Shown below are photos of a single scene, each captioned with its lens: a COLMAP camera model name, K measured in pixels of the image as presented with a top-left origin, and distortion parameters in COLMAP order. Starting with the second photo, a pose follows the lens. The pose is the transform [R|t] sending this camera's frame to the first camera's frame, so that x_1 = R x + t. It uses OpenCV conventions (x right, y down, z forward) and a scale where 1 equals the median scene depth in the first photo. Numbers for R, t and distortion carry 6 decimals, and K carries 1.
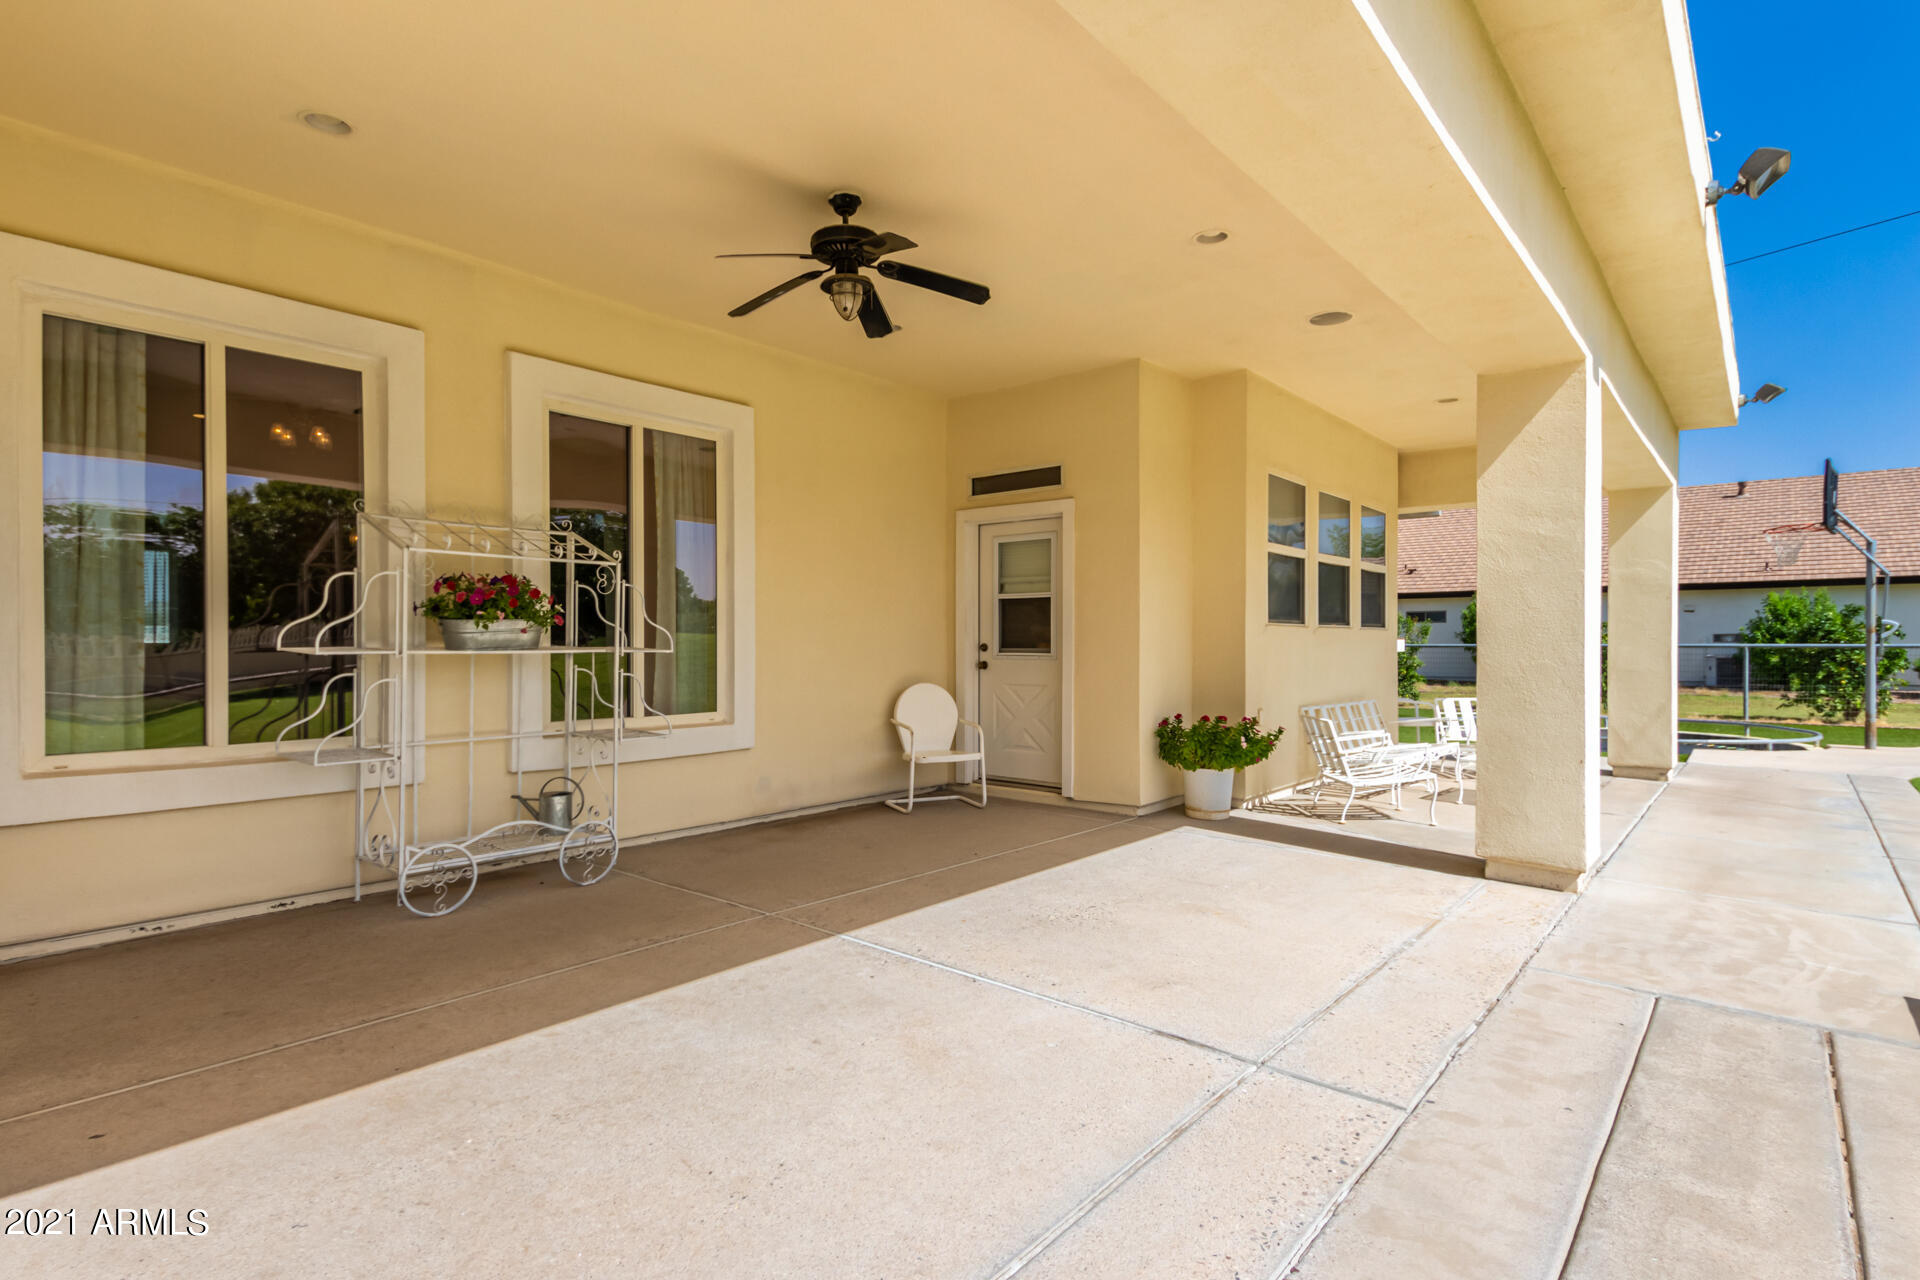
lens RADIAL K [[981.2, 0, 960.3], [0, 981.2, 642.3], [0, 0, 1]] dist [0.020724, -0.005309]
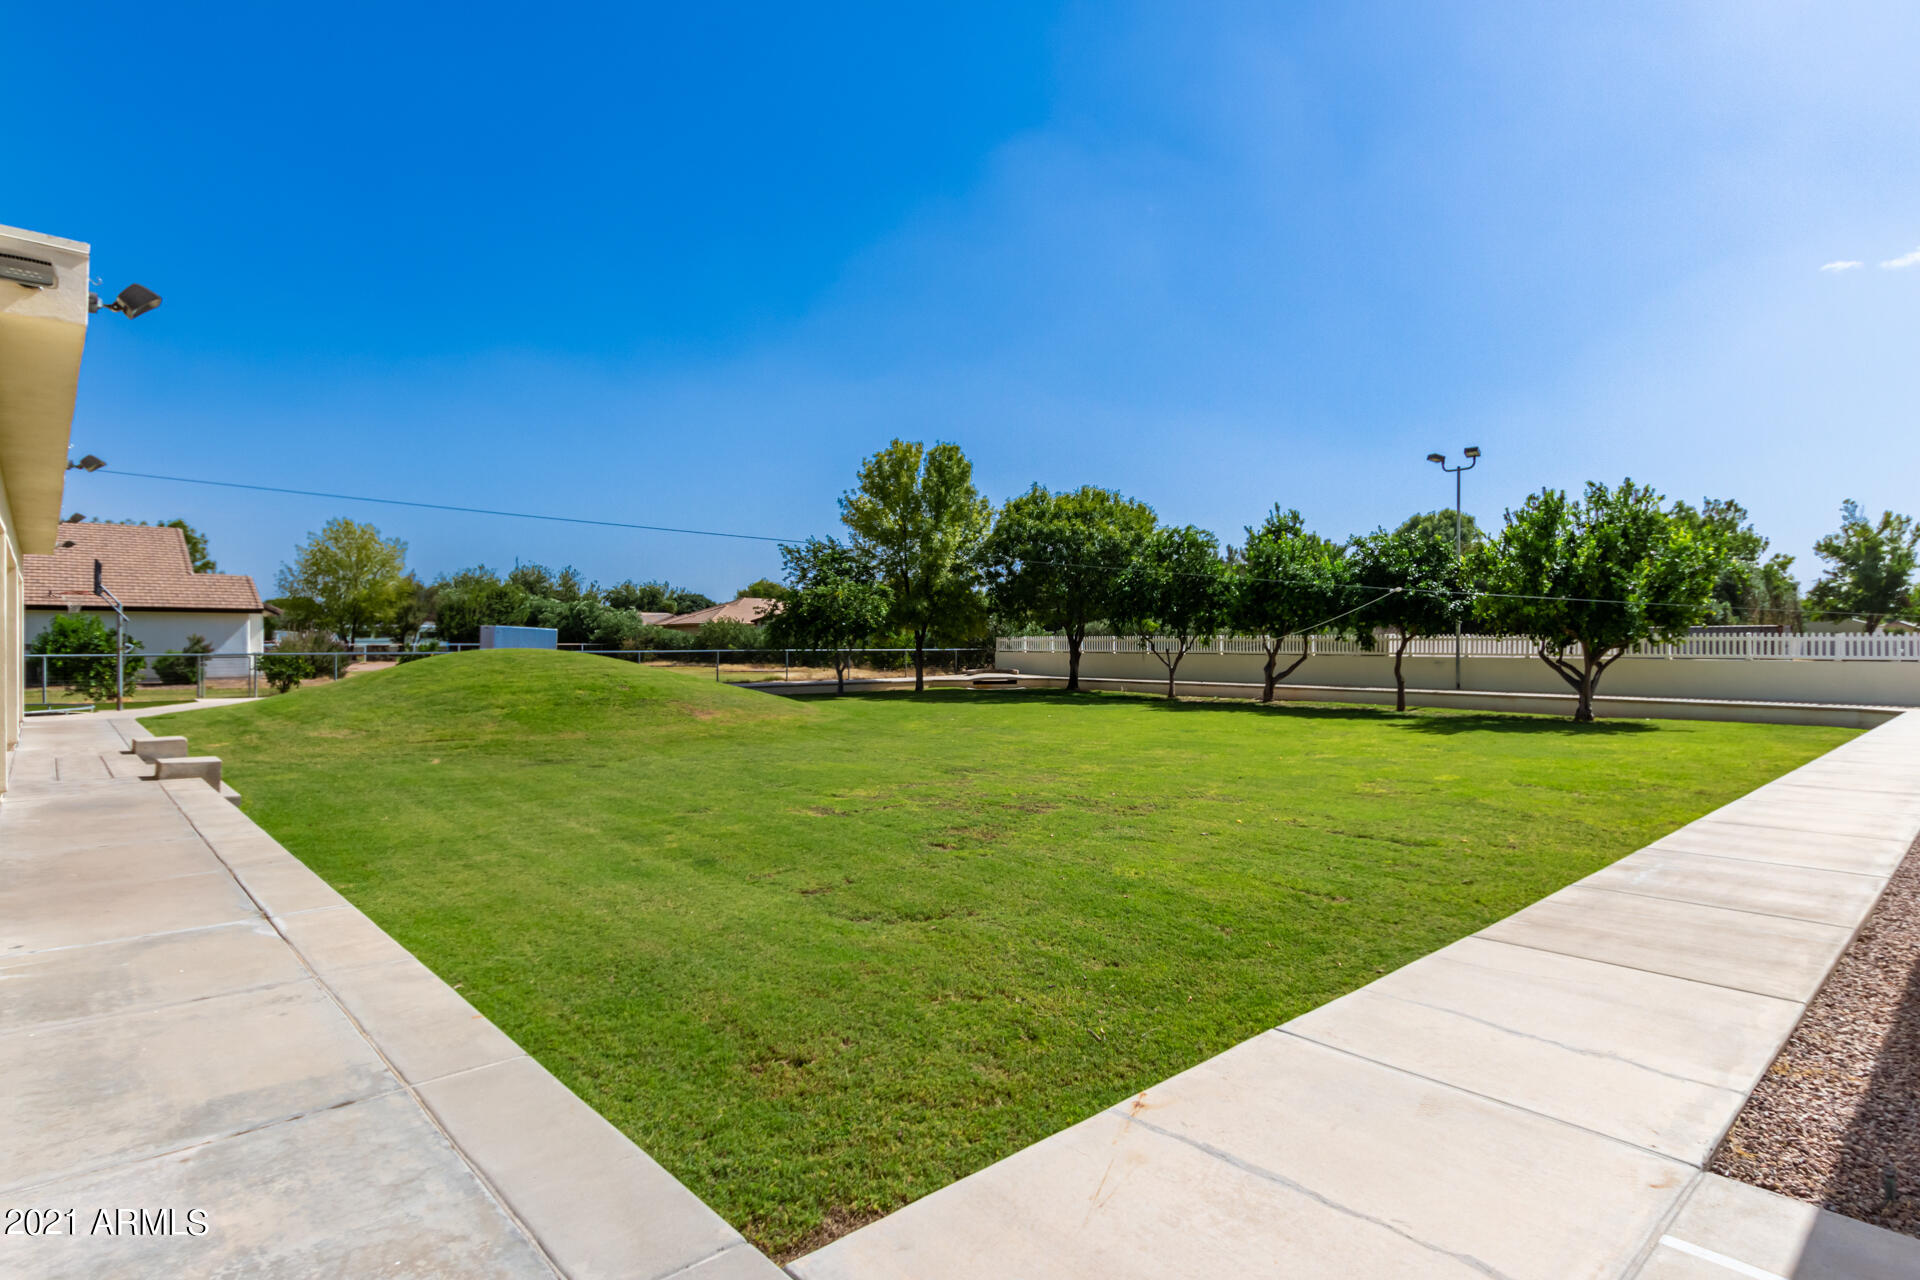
lens RADIAL K [[981.2, 0, 960.7], [0, 981.2, 643.6], [0, 0, 1]] dist [0.020724, -0.005309]
pose [[0.139102, -0.001045, 0.990277, -0.499502], [0.002088, 0.999998, 0.000761, -0.012893], [-0.990276, 0.001962, 0.139104, -0.579666]]
